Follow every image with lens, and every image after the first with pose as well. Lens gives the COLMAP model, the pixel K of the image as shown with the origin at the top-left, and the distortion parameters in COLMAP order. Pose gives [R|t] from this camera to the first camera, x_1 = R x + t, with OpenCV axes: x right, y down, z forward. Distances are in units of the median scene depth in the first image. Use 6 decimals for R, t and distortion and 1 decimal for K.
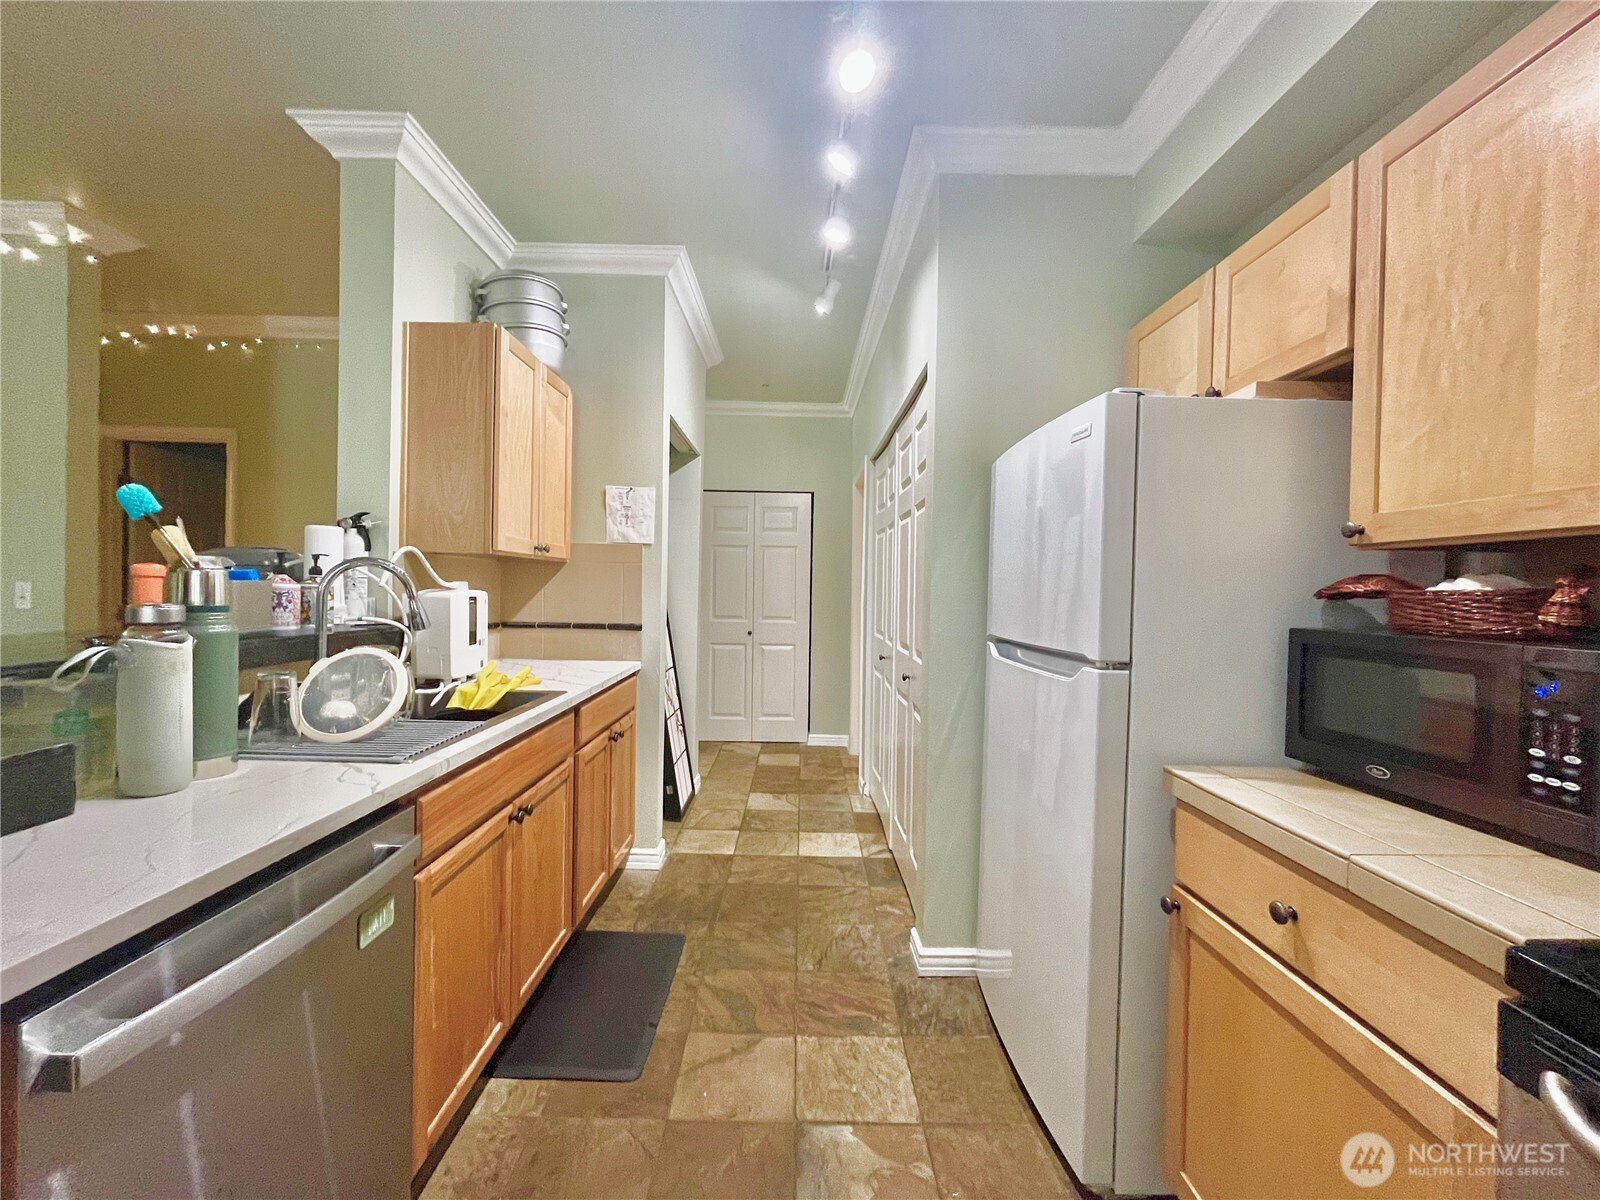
lens RADIAL K [[645.8, 0, 800.0], [0, 645.8, 600.0], [0, 0, 1]] dist [-0.000856, -0.000043]
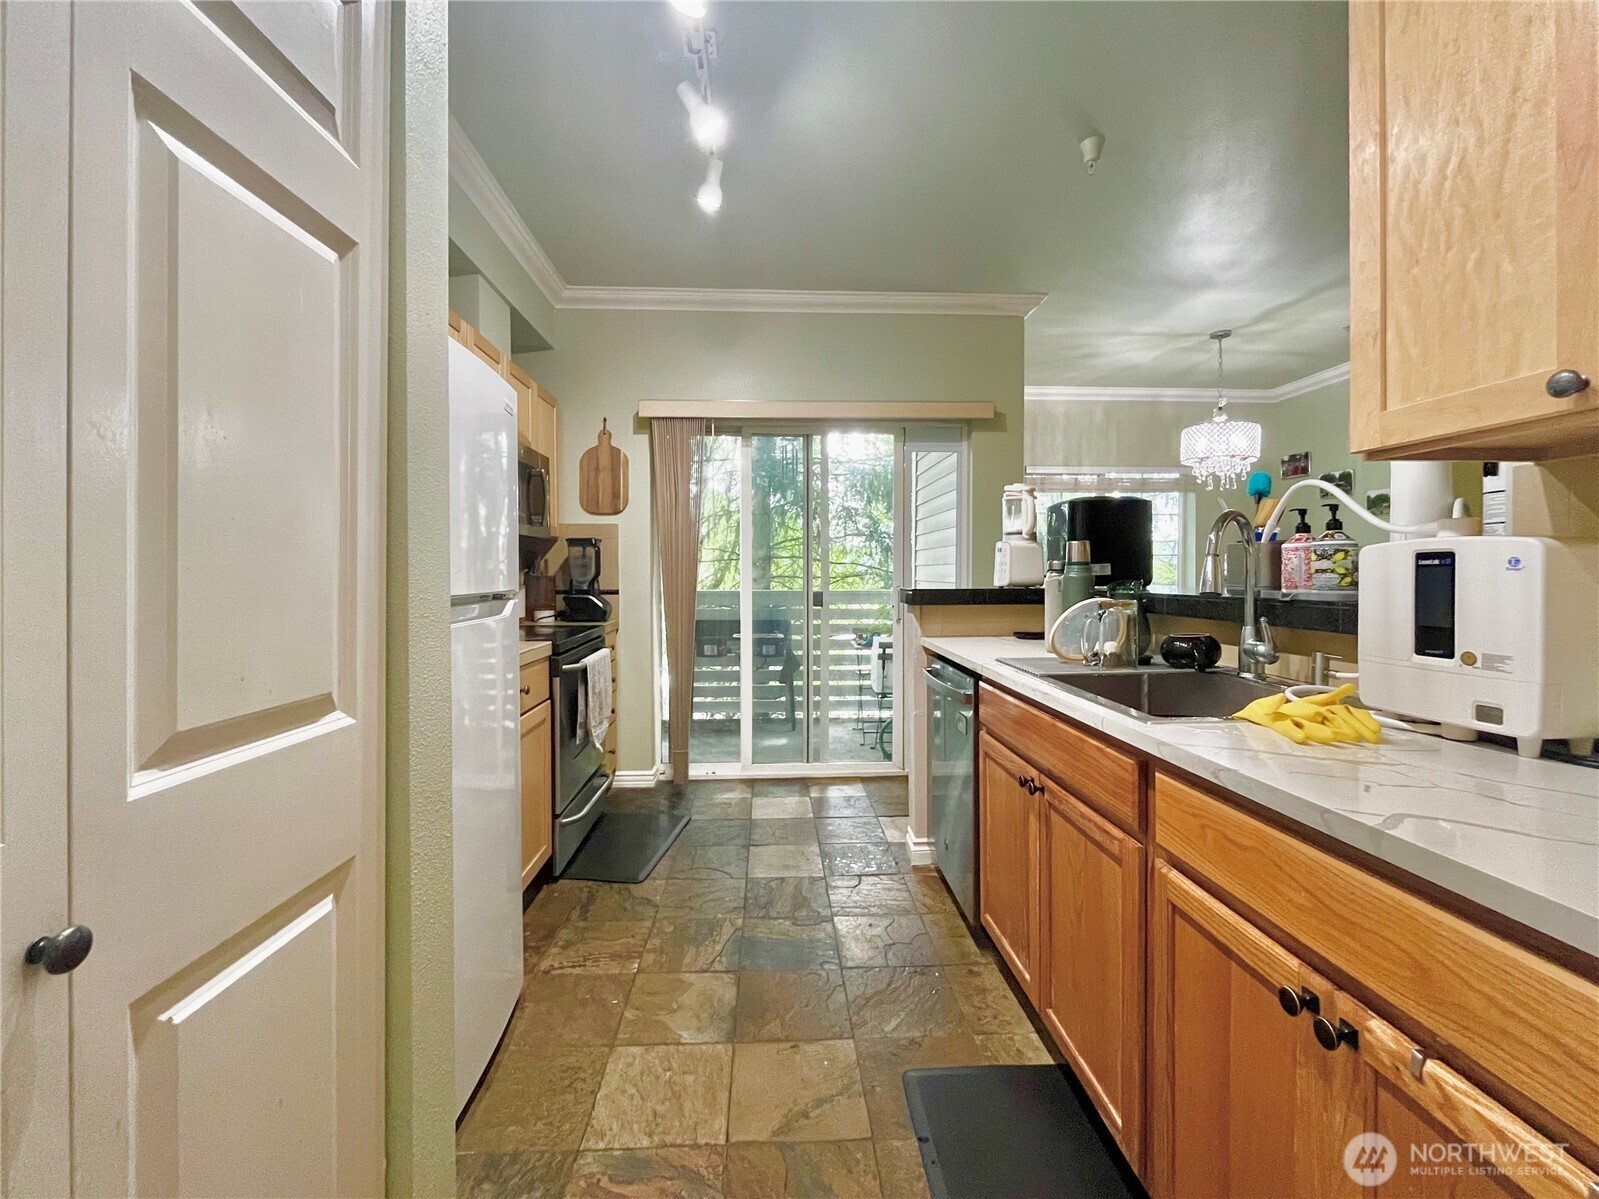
lens RADIAL K [[676.6, 0, 799.9], [0, 676.6, 569.8], [0, 0, 1]] dist [-0.000798, -0.000079]
pose [[-0.998745, -0.018624, -0.046489, -0.043189], [-0.018141, 0.999777, -0.010781, 0.031426], [0.046679, -0.009924, -0.998861, 1.830060]]
